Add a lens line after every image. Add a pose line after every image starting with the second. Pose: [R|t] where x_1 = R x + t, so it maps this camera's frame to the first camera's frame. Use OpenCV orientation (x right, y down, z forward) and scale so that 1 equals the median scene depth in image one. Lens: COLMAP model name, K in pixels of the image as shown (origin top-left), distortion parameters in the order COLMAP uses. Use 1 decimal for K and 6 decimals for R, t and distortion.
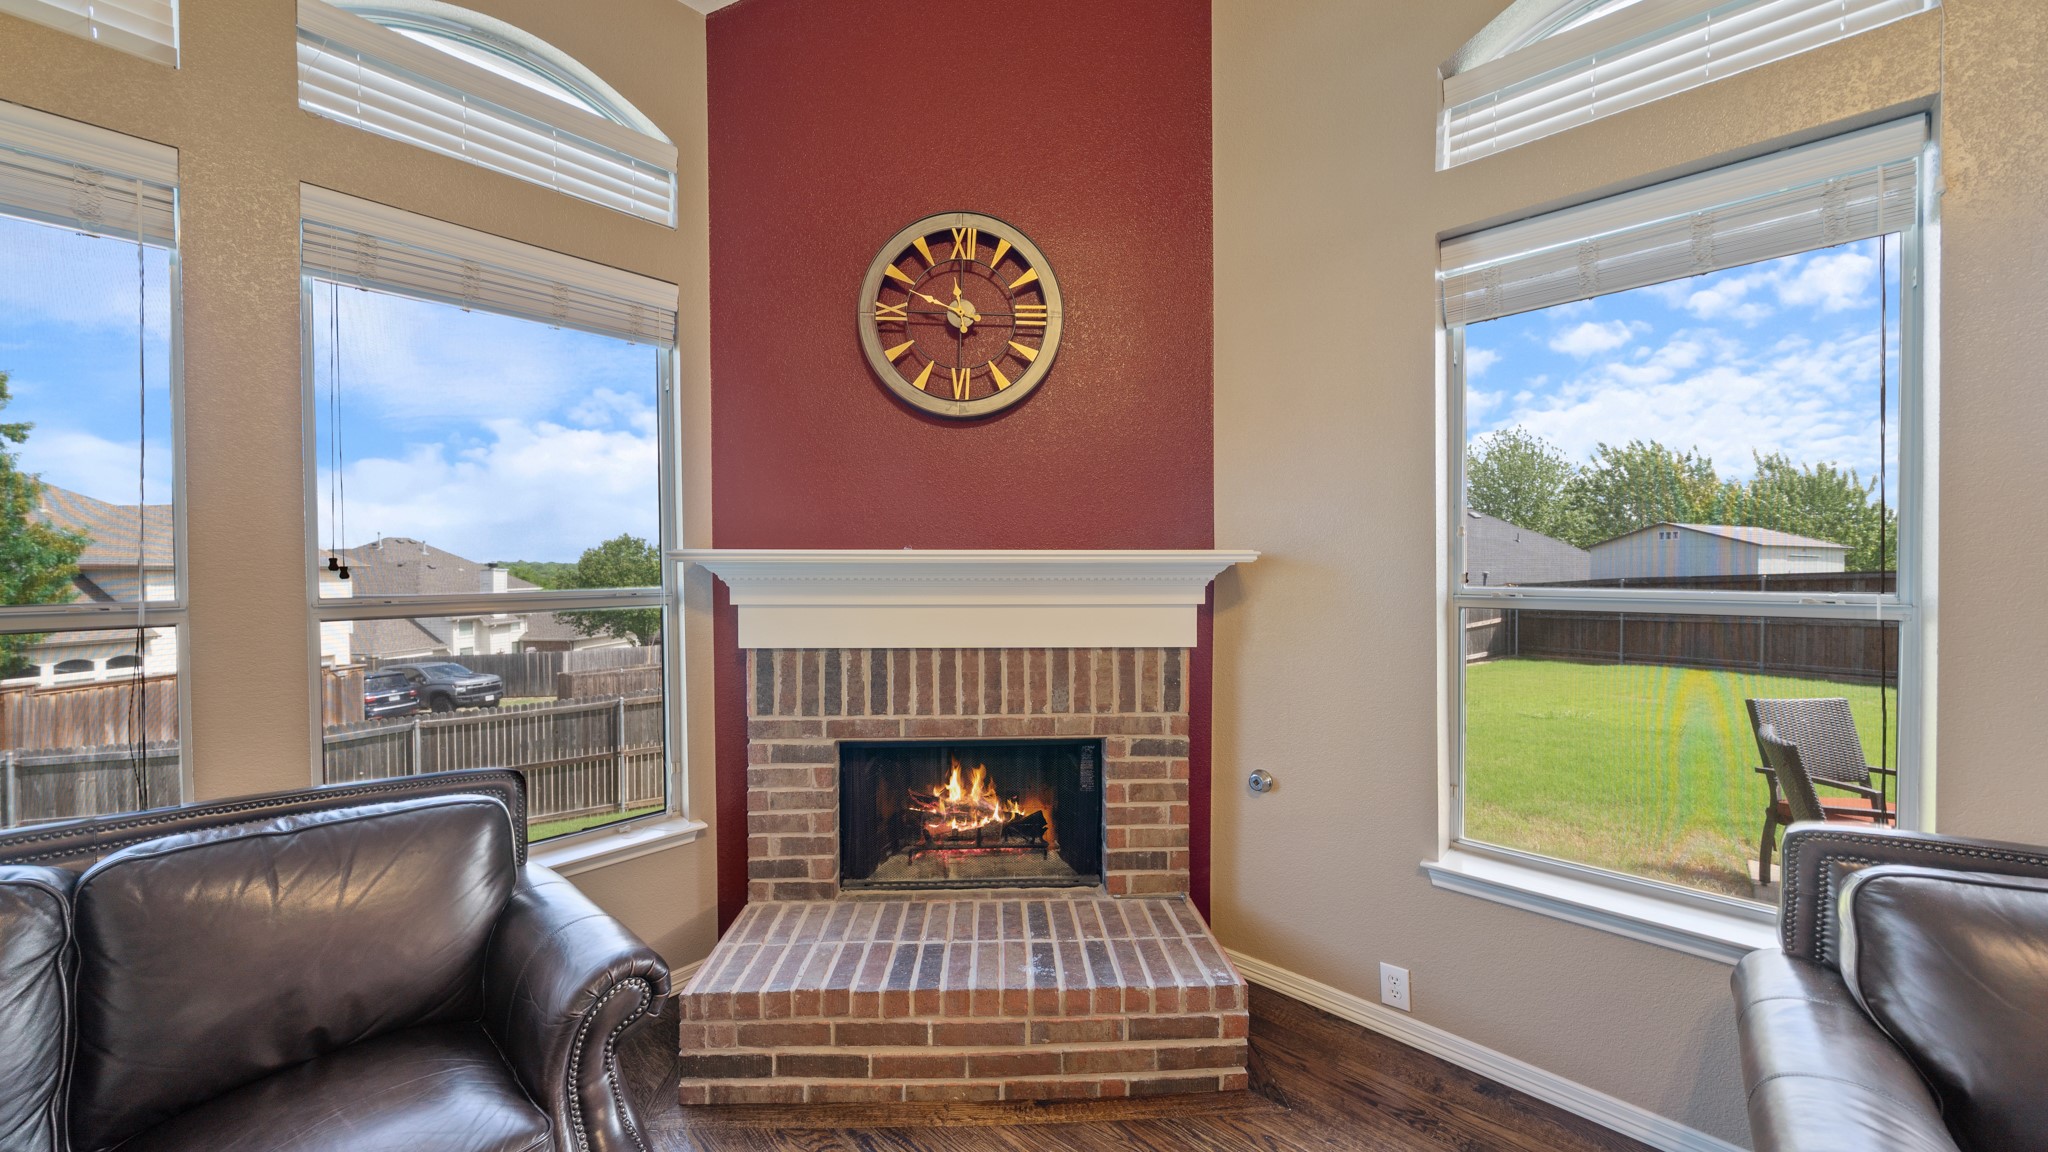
lens RADIAL K [[704.4, 0, 1020.8], [0, 704.4, 580.5], [0, 0, 1]] dist [0.000638, -0.000001]
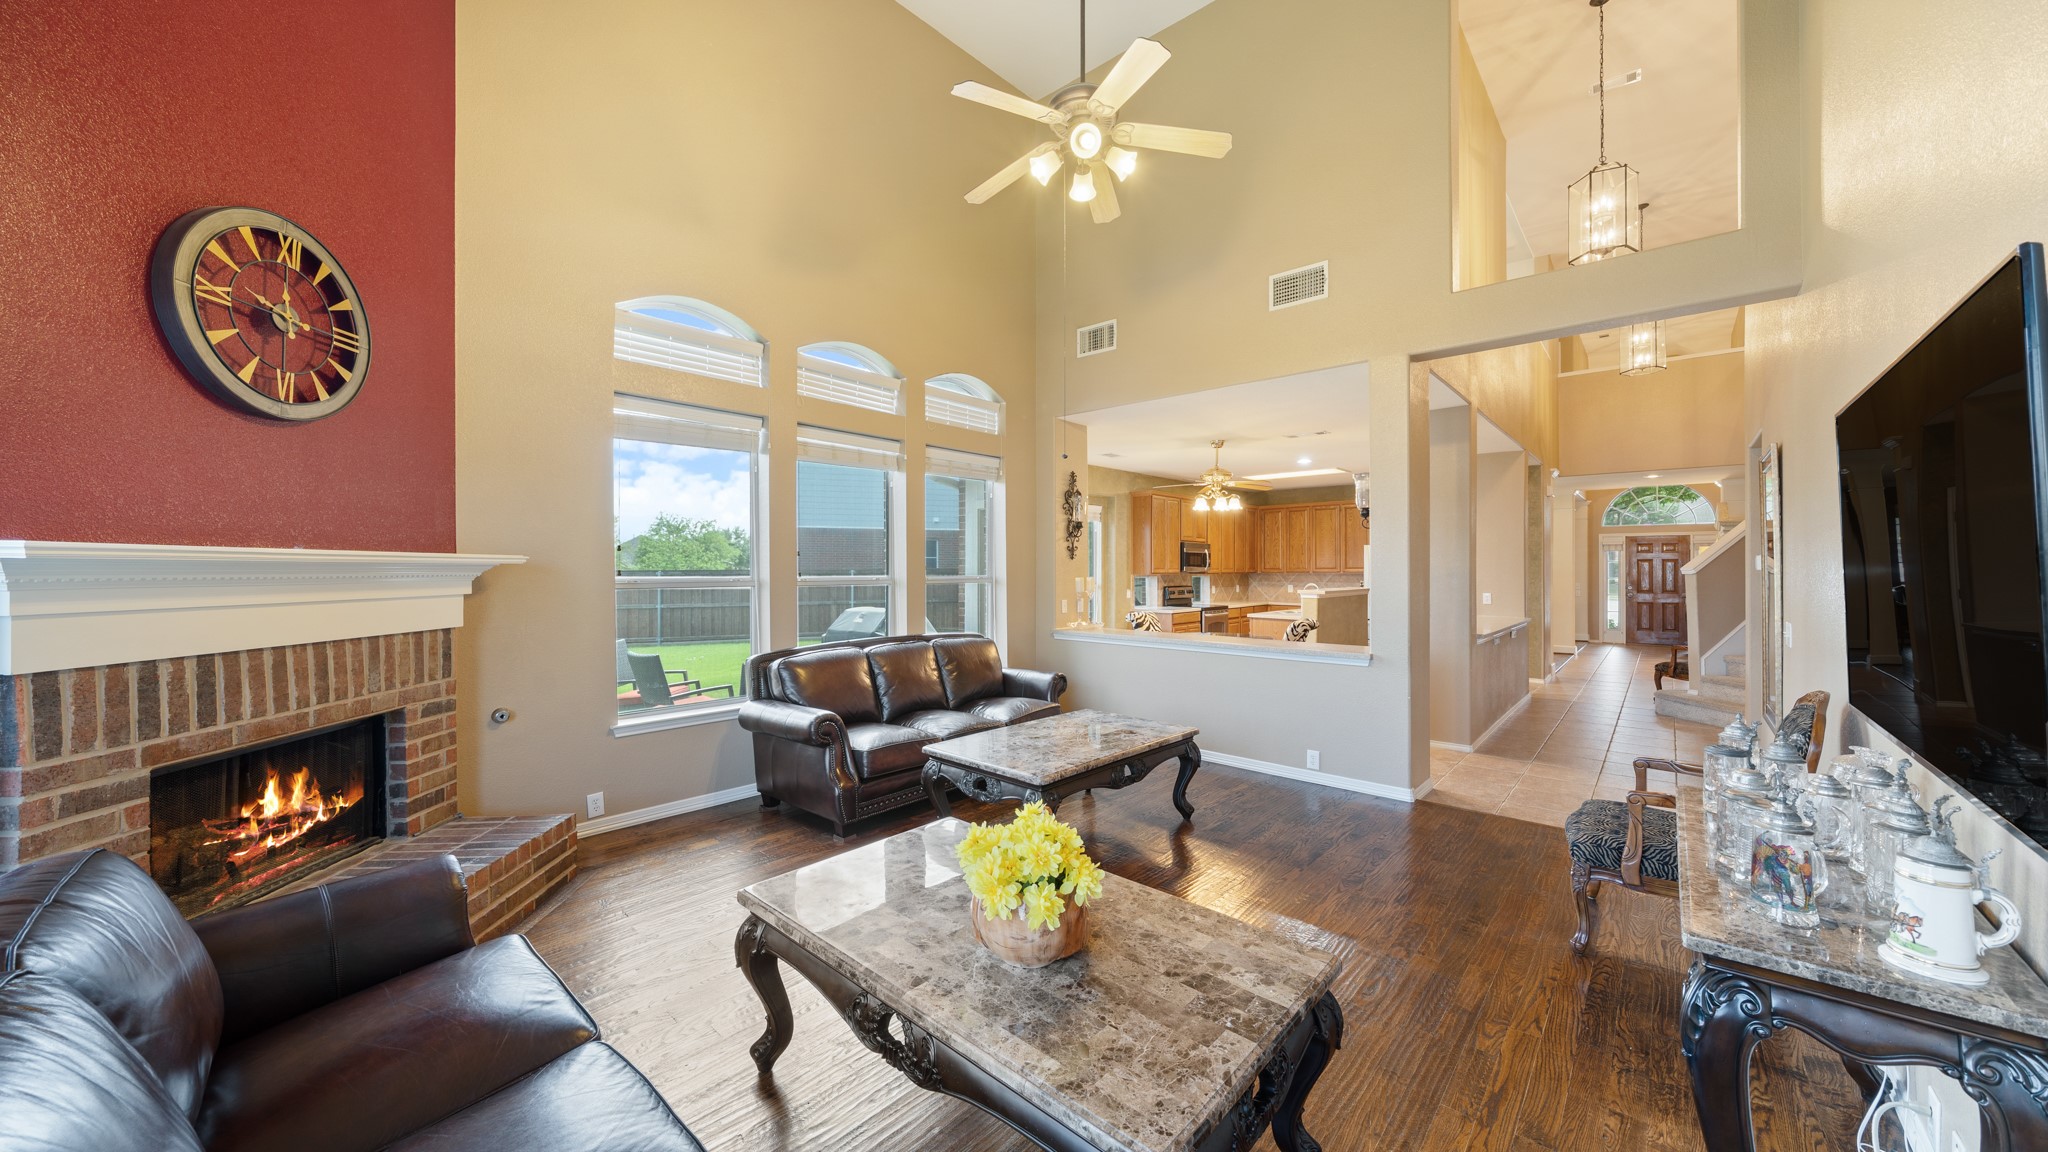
lens RADIAL K [[727.7, 0, 1024.0], [0, 727.7, 576.0], [0, 0, 1]] dist [0.000303, 0.000004]
pose [[-0.019663, -0.009196, 0.999764, -1.162167], [0.020724, 0.999739, 0.009603, 0.007452], [-0.999592, 0.020908, -0.019468, -0.043599]]
